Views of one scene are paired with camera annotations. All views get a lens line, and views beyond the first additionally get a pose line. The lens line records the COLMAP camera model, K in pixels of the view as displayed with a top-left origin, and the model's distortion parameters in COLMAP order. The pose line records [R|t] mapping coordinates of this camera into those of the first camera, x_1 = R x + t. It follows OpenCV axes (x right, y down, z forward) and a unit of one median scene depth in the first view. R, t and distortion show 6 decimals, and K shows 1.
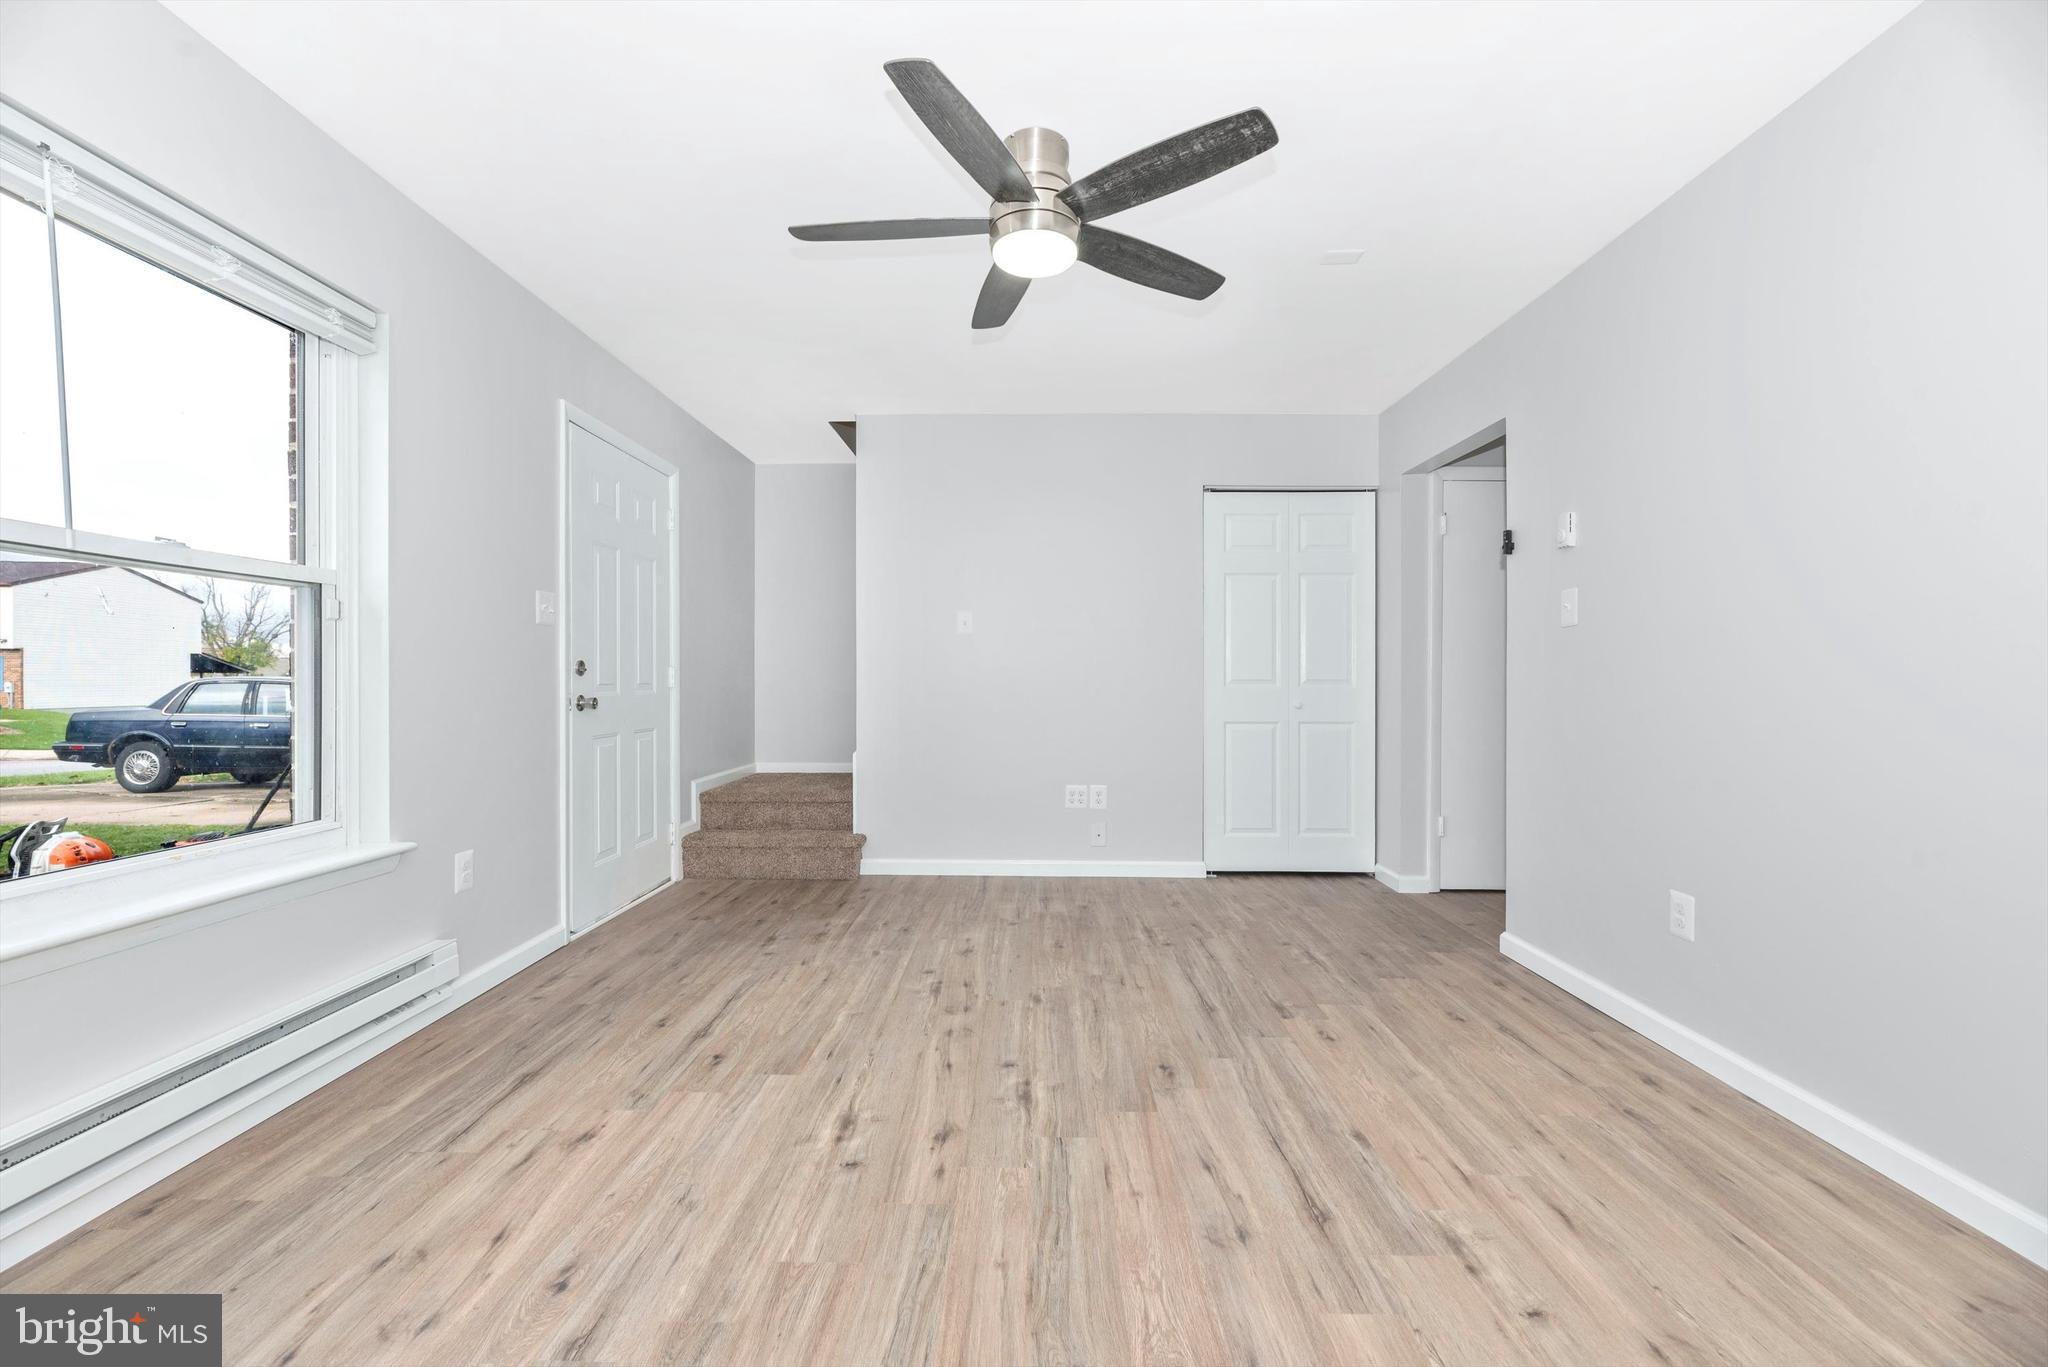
lens RADIAL K [[836.1, 0, 1026.9], [0, 836.1, 681.6], [0, 0, 1]] dist [0.001583, -0.001801]
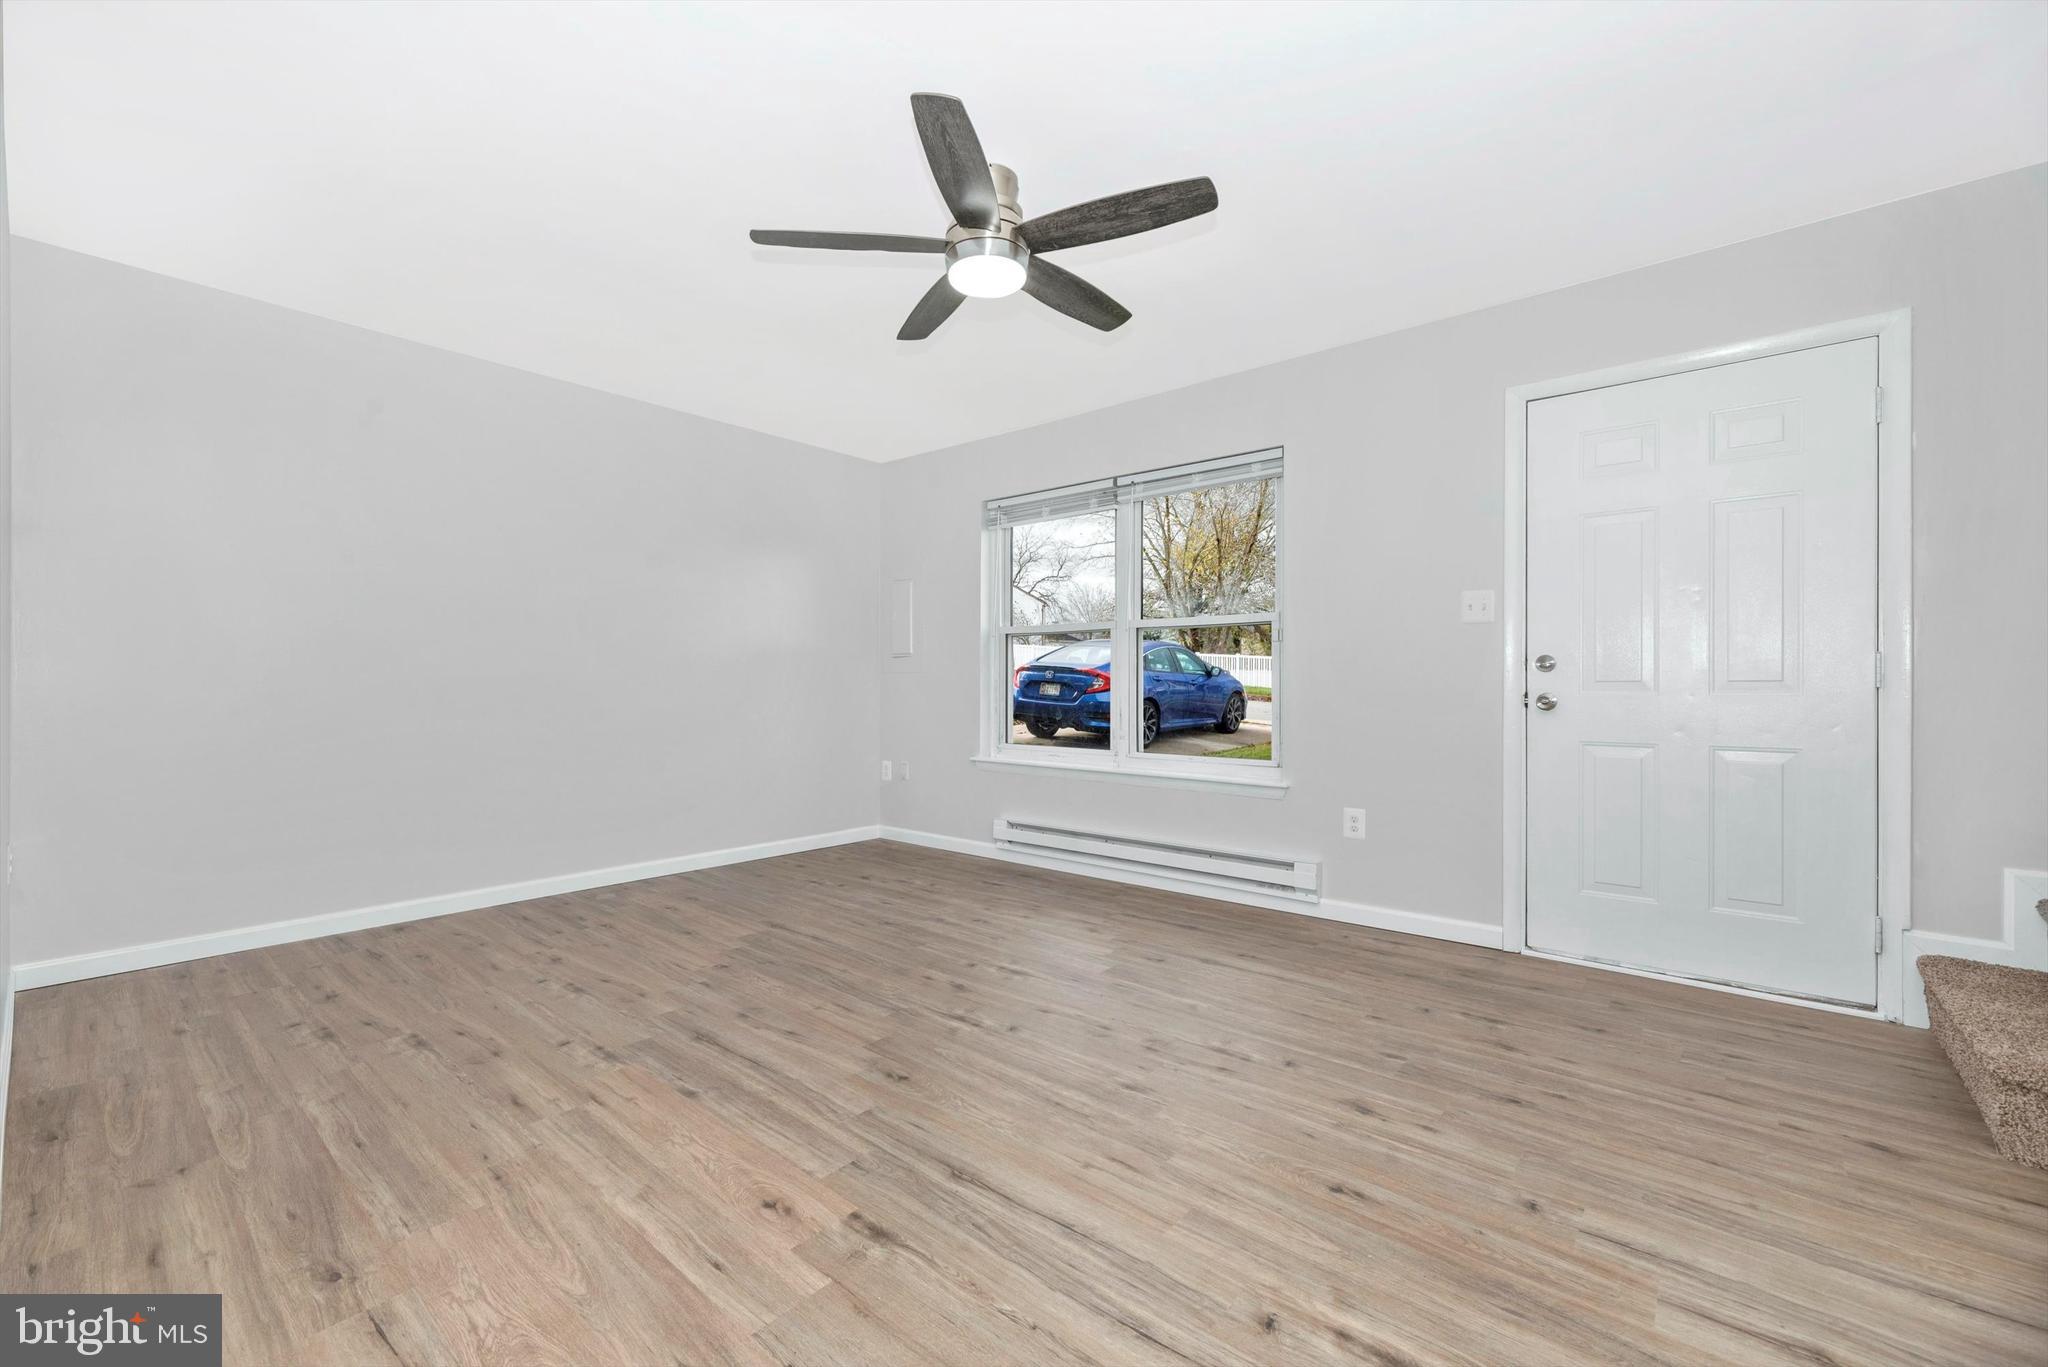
lens RADIAL K [[836.1, 0, 985.4], [0, 836.1, 687.8], [0, 0, 1]] dist [0.001583, -0.001801]
pose [[-0.667518, -0.004990, -0.744577, 0.801768], [-0.008483, 0.999964, 0.000903, 0.024160], [0.744546, 0.006919, -0.667536, 1.693345]]
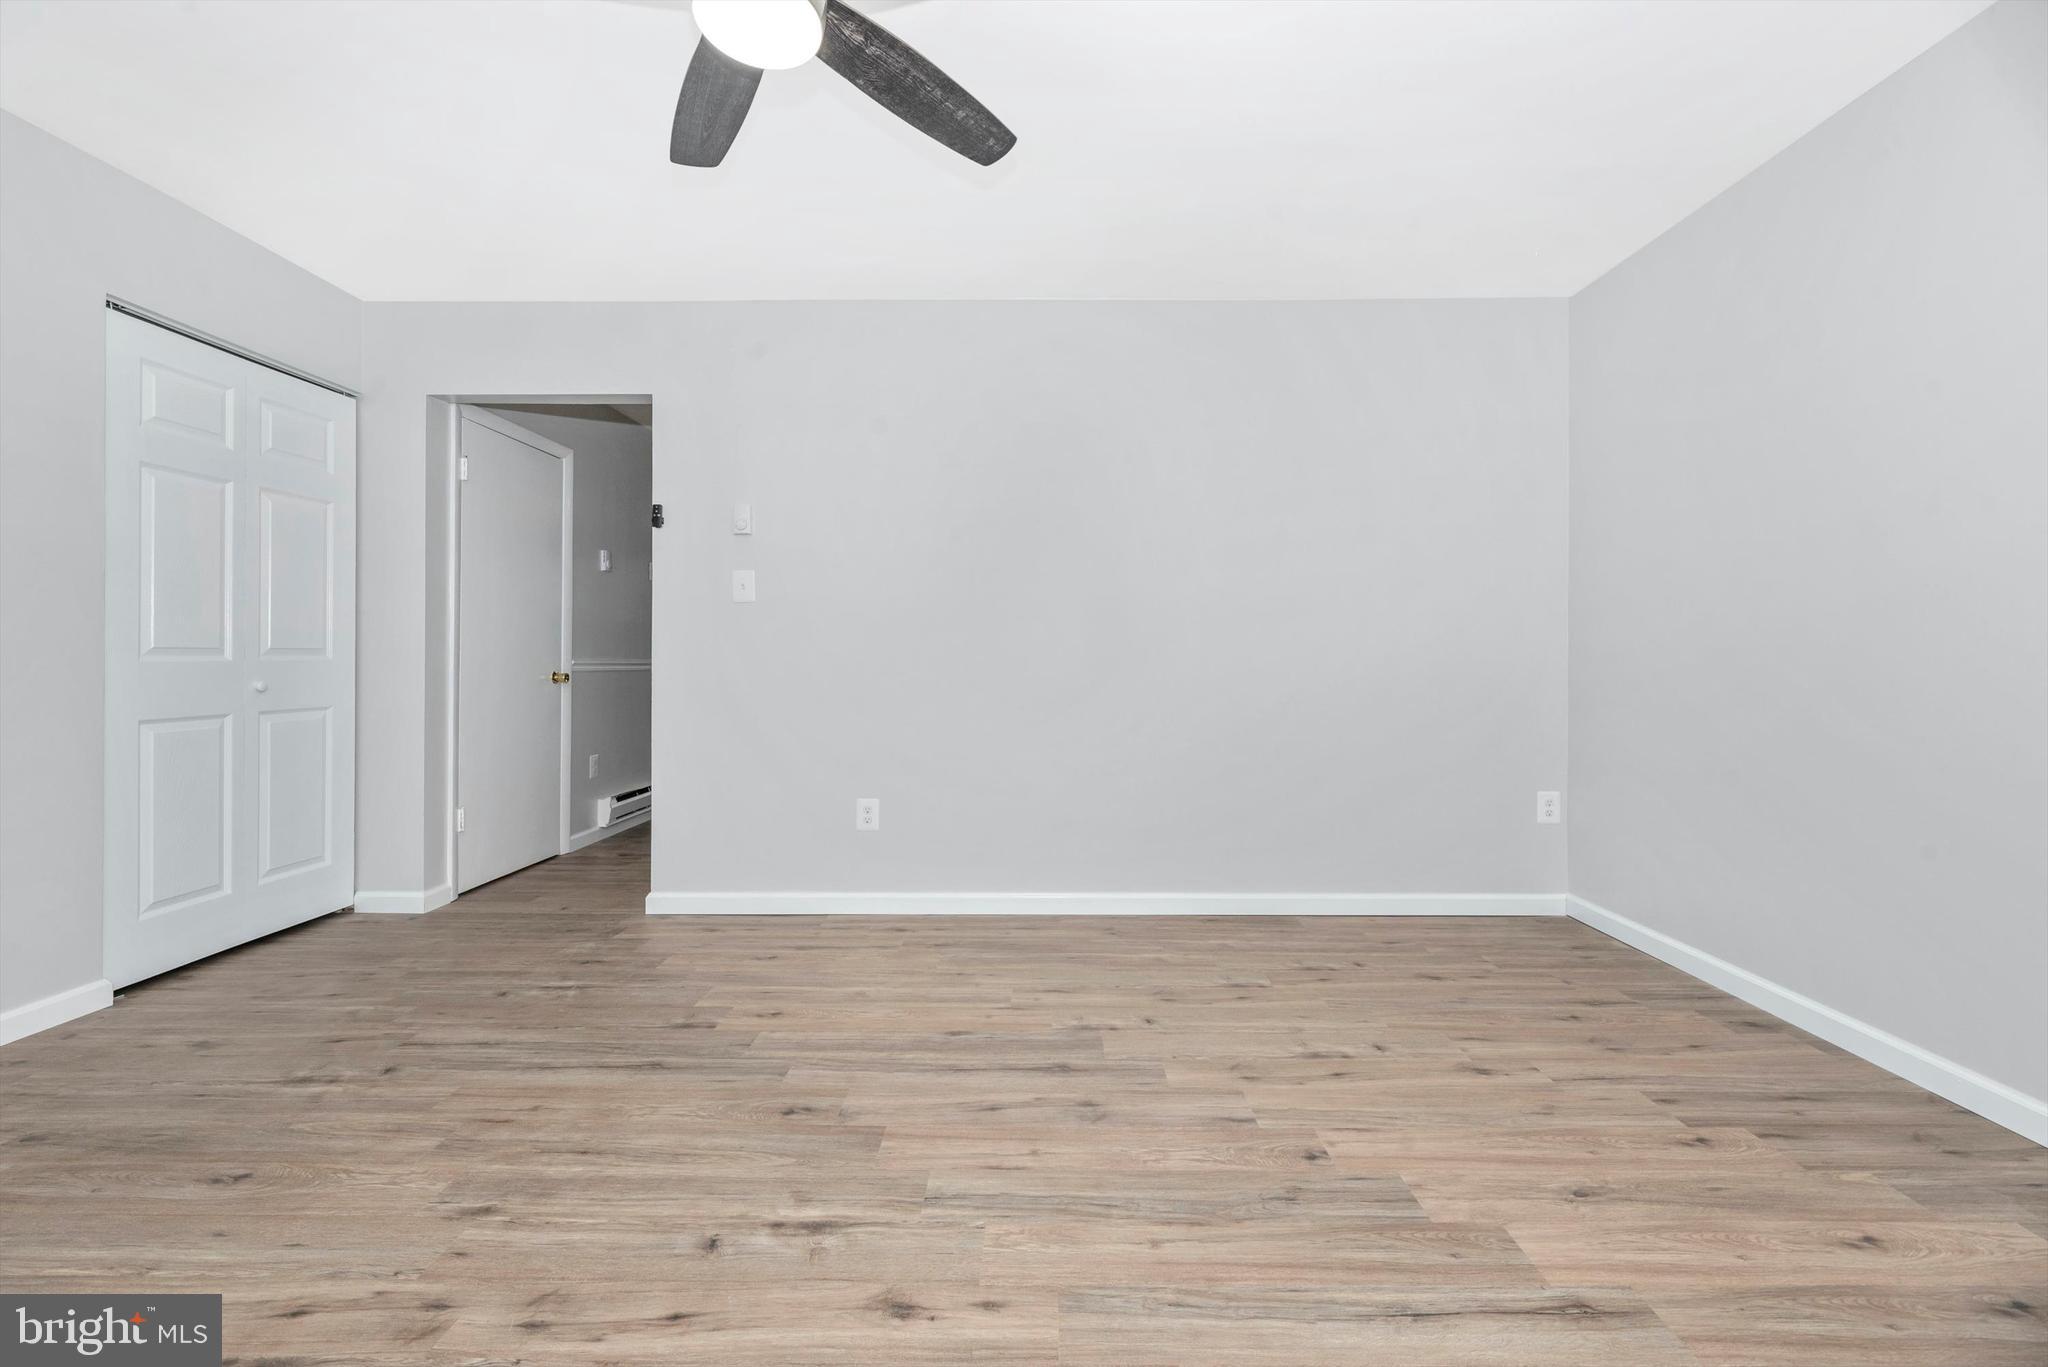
lens RADIAL K [[836.1, 0, 1042.2], [0, 836.1, 648.5], [0, 0, 1]] dist [0.001583, -0.001801]
pose [[-0.005775, 0.006173, 0.999964, -0.665682], [0.005307, 0.999967, -0.006143, 0.011509], [-0.999969, 0.005271, -0.005808, 0.755448]]
